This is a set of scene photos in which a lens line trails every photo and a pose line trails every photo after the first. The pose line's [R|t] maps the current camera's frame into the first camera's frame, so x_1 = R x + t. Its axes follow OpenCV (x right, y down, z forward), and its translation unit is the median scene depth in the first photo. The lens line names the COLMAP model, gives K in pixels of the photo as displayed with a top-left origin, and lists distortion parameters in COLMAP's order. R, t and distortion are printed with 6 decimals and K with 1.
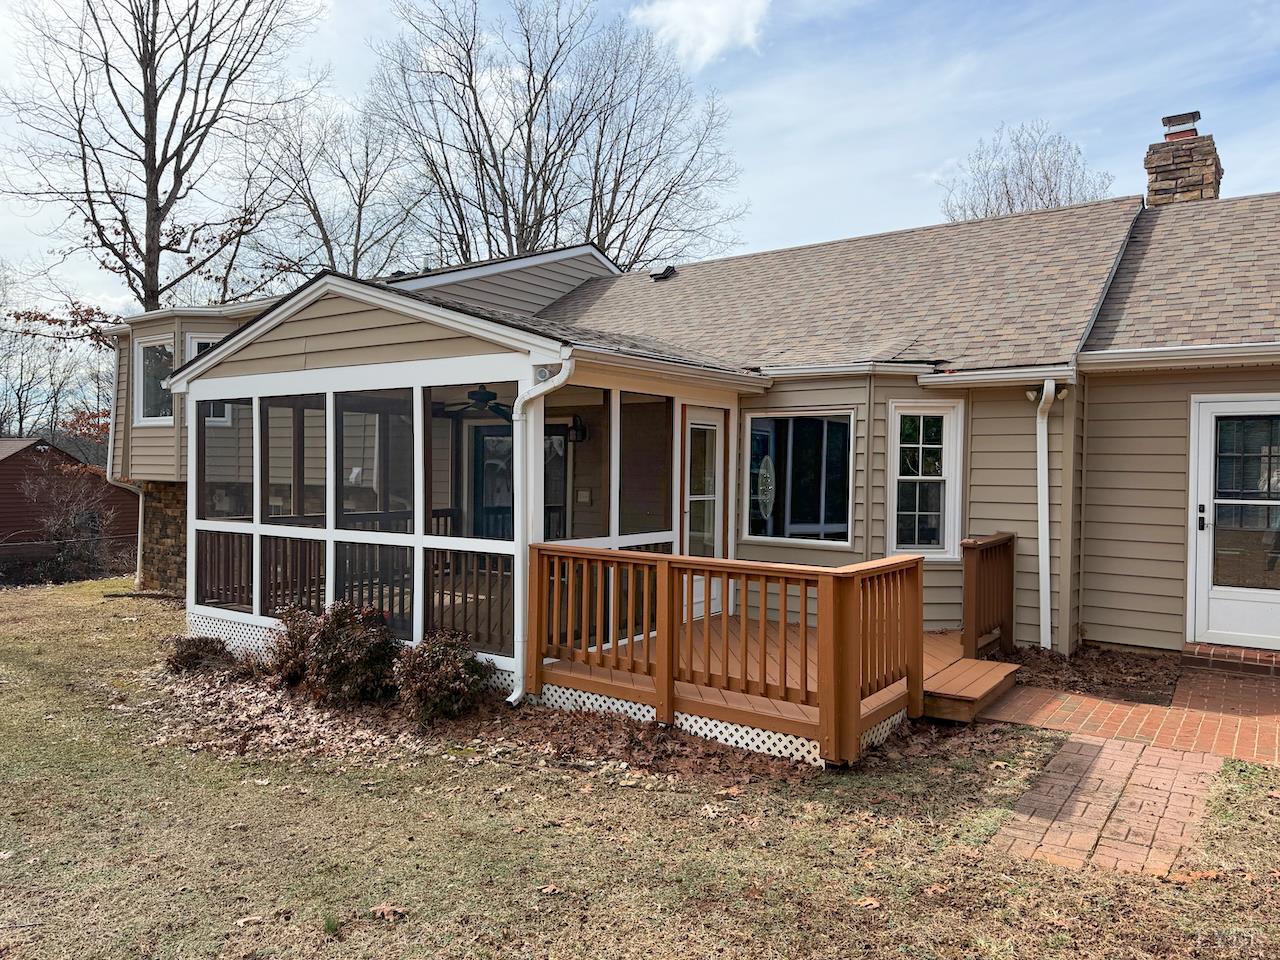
lens RADIAL K [[903.1, 0, 640.5], [0, 903.1, 479.9], [0, 0, 1]] dist [0.068178, -0.078114]
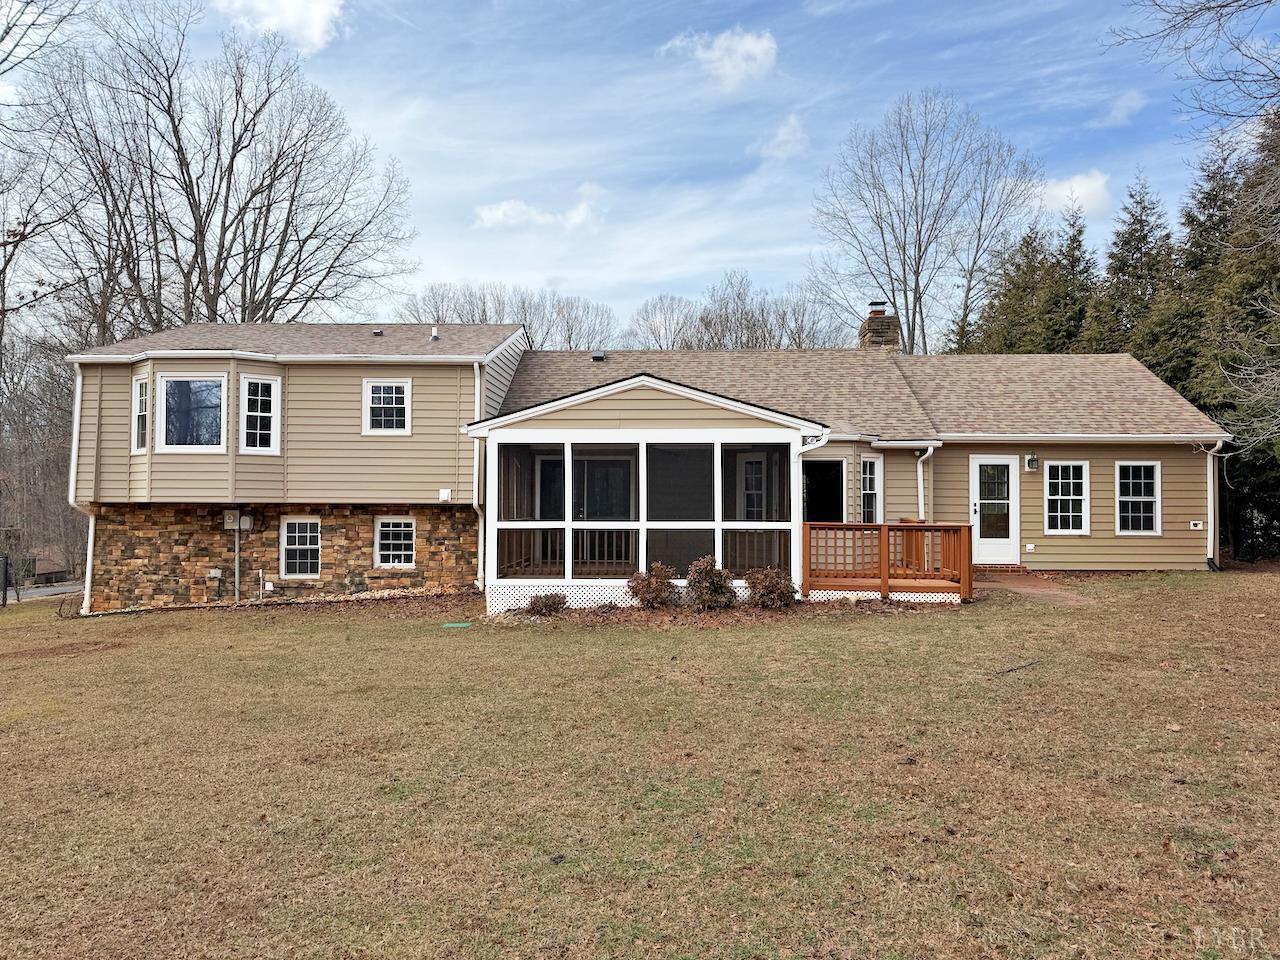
lens RADIAL K [[903.1, 0, 639.1], [0, 903.1, 477.3], [0, 0, 1]] dist [0.068178, -0.078114]
pose [[0.835559, 0.007937, 0.549344, -1.274024], [0.012398, 0.999369, -0.033297, 0.026548], [-0.549261, 0.034633, 0.834933, -0.415718]]
